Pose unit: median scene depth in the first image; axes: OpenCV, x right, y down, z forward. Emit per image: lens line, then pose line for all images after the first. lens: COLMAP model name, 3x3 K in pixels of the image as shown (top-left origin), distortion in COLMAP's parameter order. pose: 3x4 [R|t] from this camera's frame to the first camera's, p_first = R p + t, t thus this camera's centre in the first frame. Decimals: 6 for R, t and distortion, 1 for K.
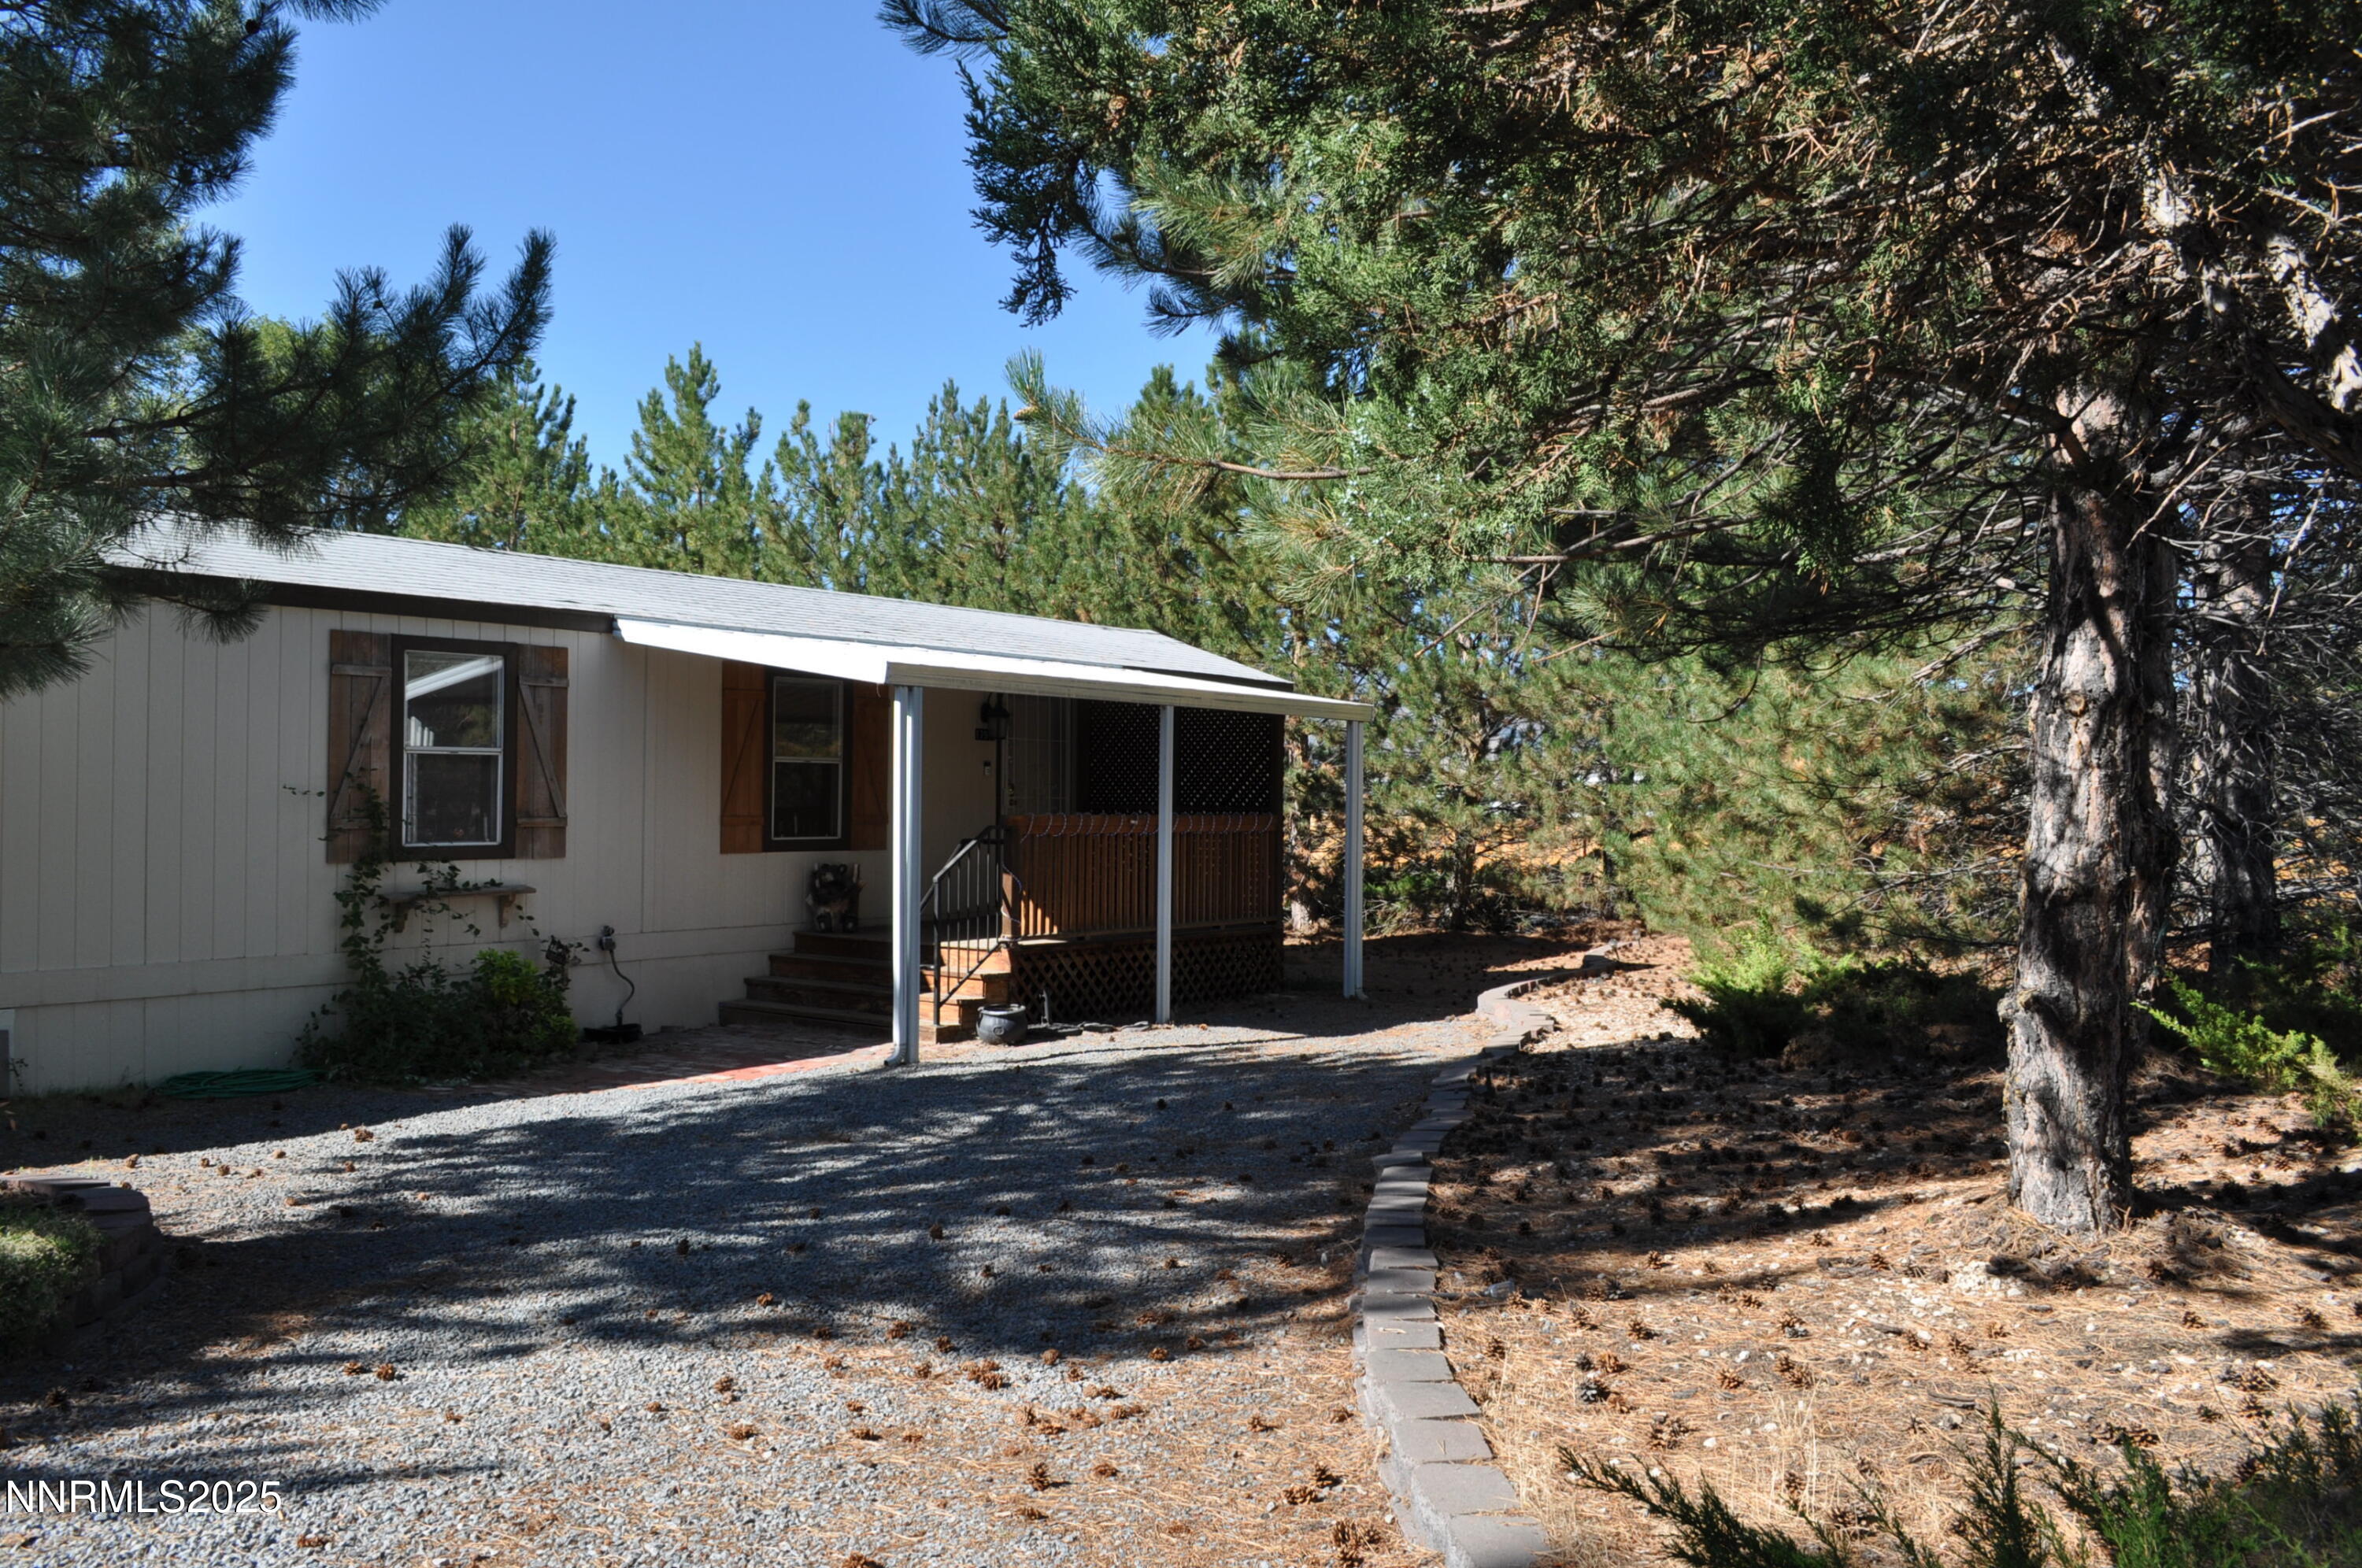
lens RADIAL K [[1842.7, 0, 1179.6], [0, 1842.7, 790.5], [0, 0, 1]] dist [-0.011918, 0.007998]
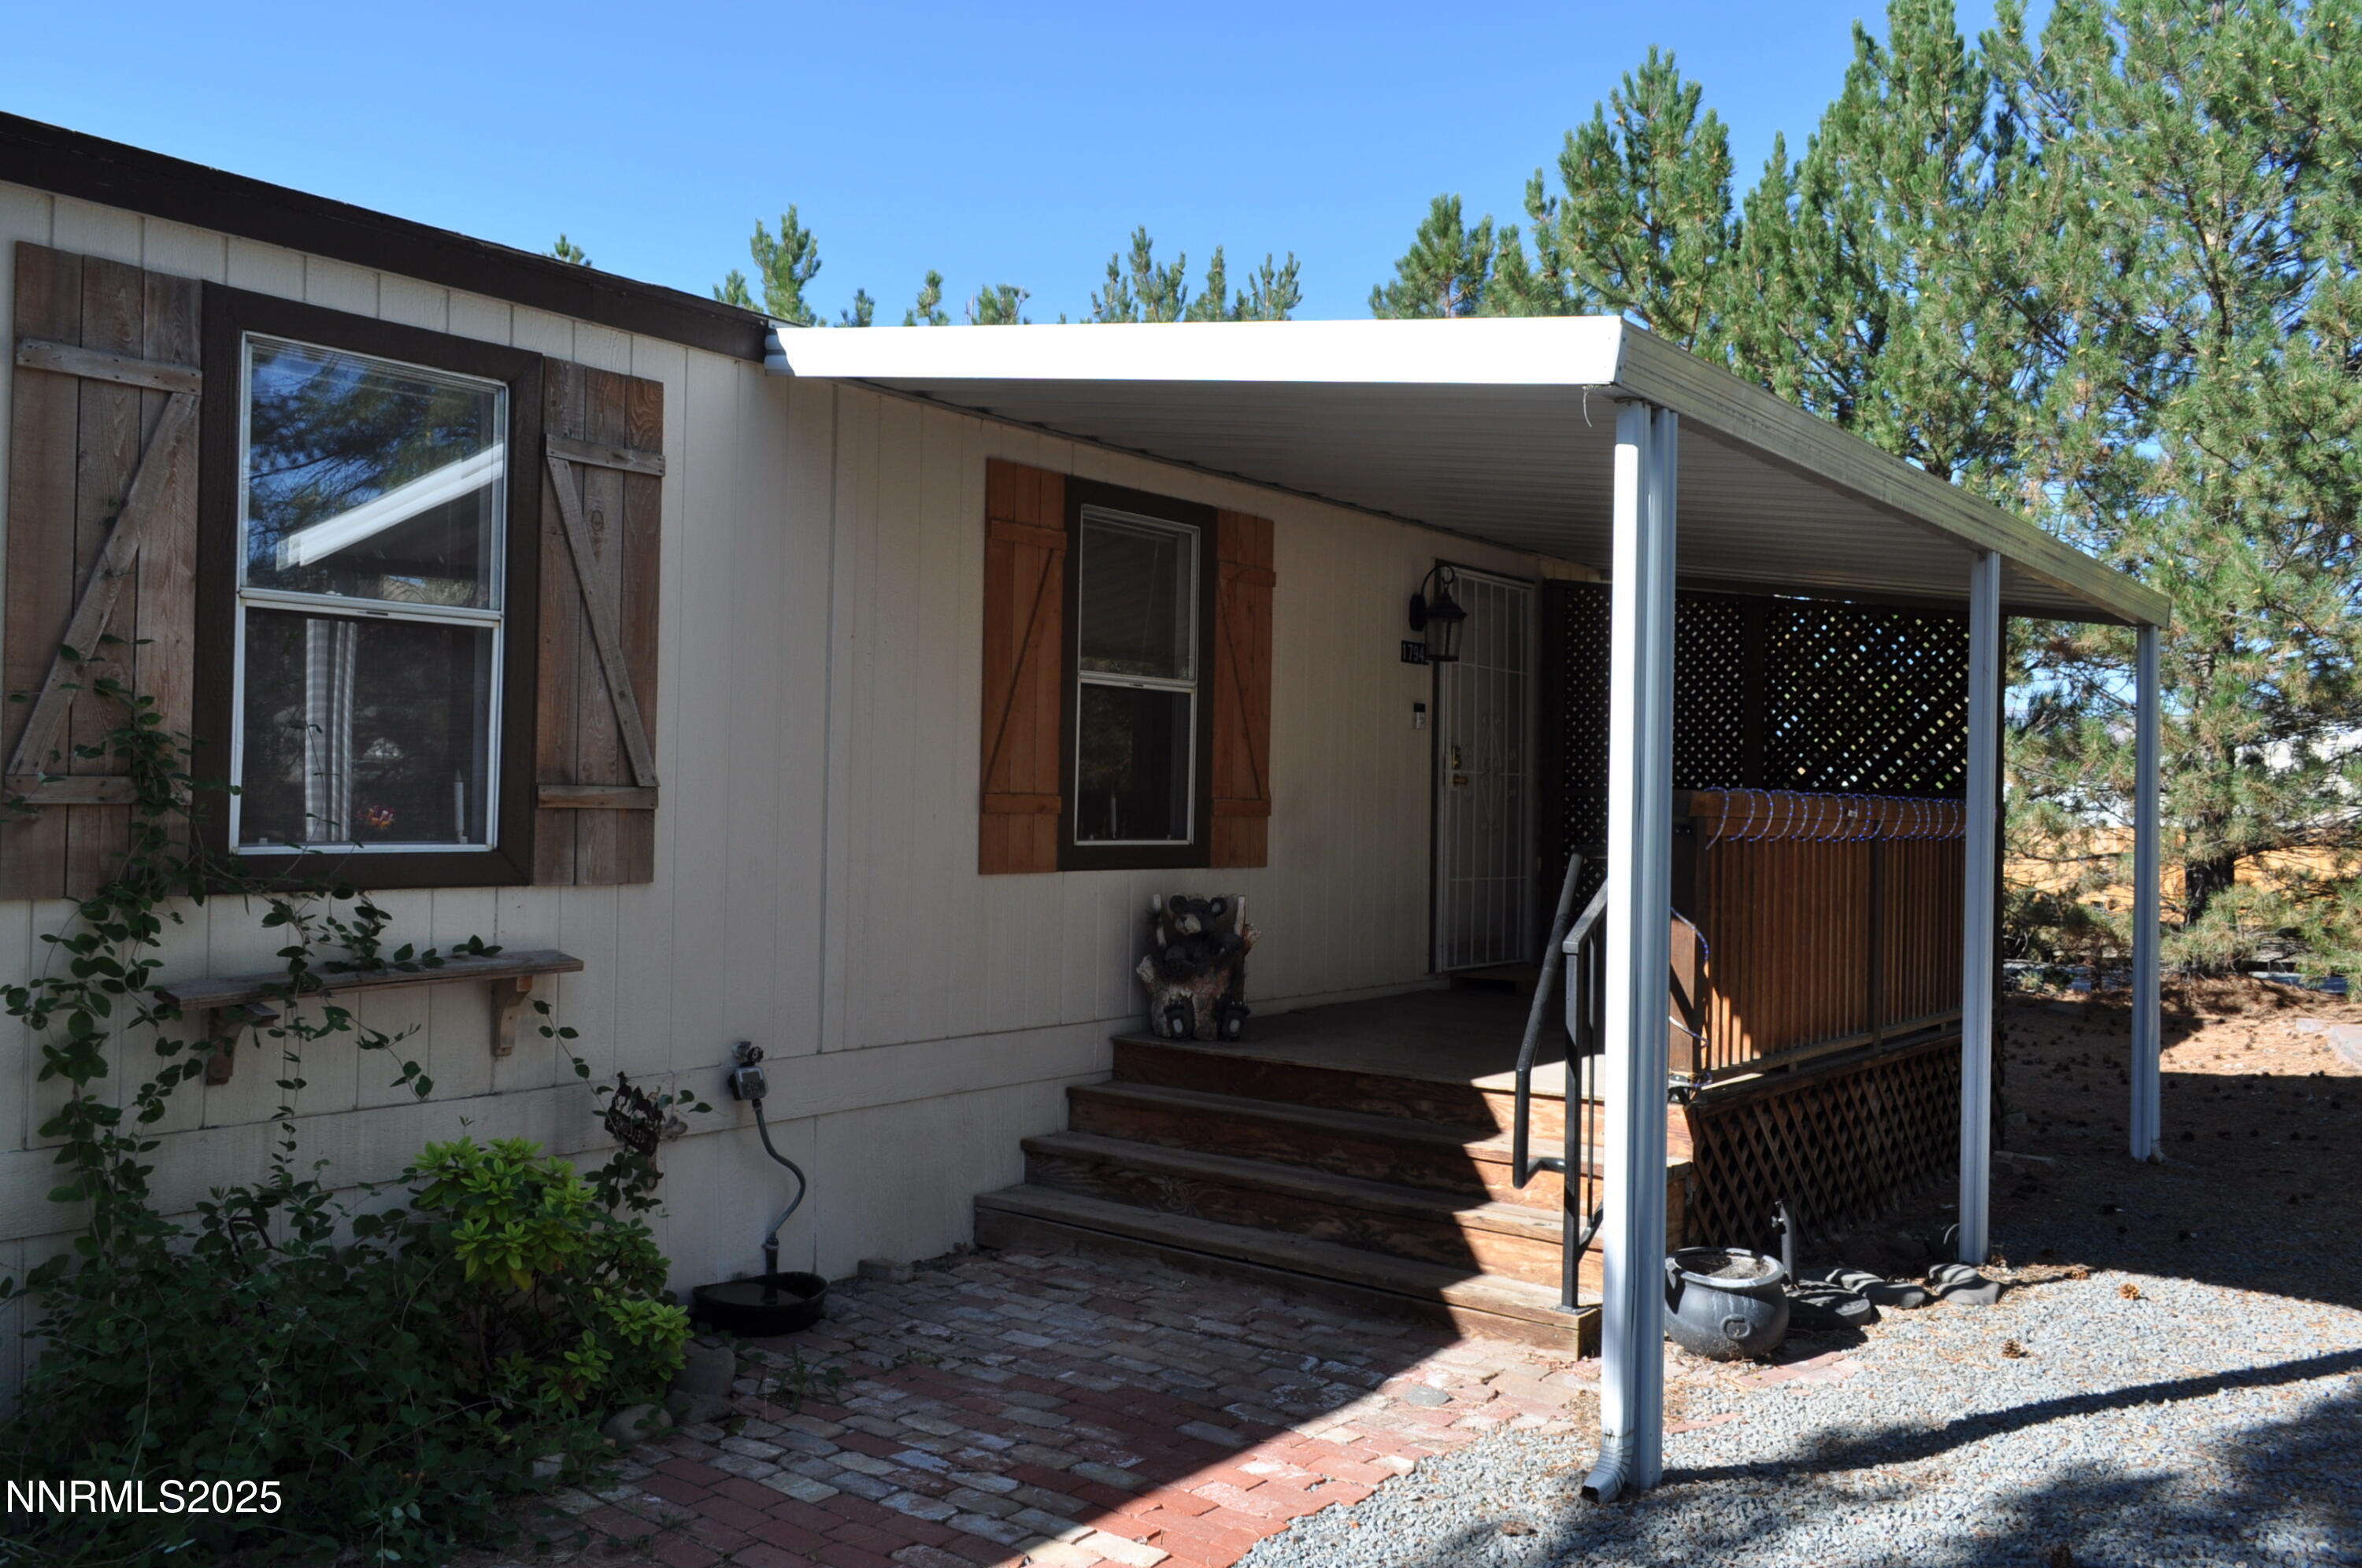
lens RADIAL K [[1842.7, 0, 1182.8], [0, 1842.7, 783.7], [0, 0, 1]] dist [-0.011918, 0.007998]
pose [[0.999802, 0.005922, -0.018998, -0.206359], [-0.006133, 0.999920, -0.011078, 0.017752], [0.018930, 0.011192, 0.999758, 0.586370]]
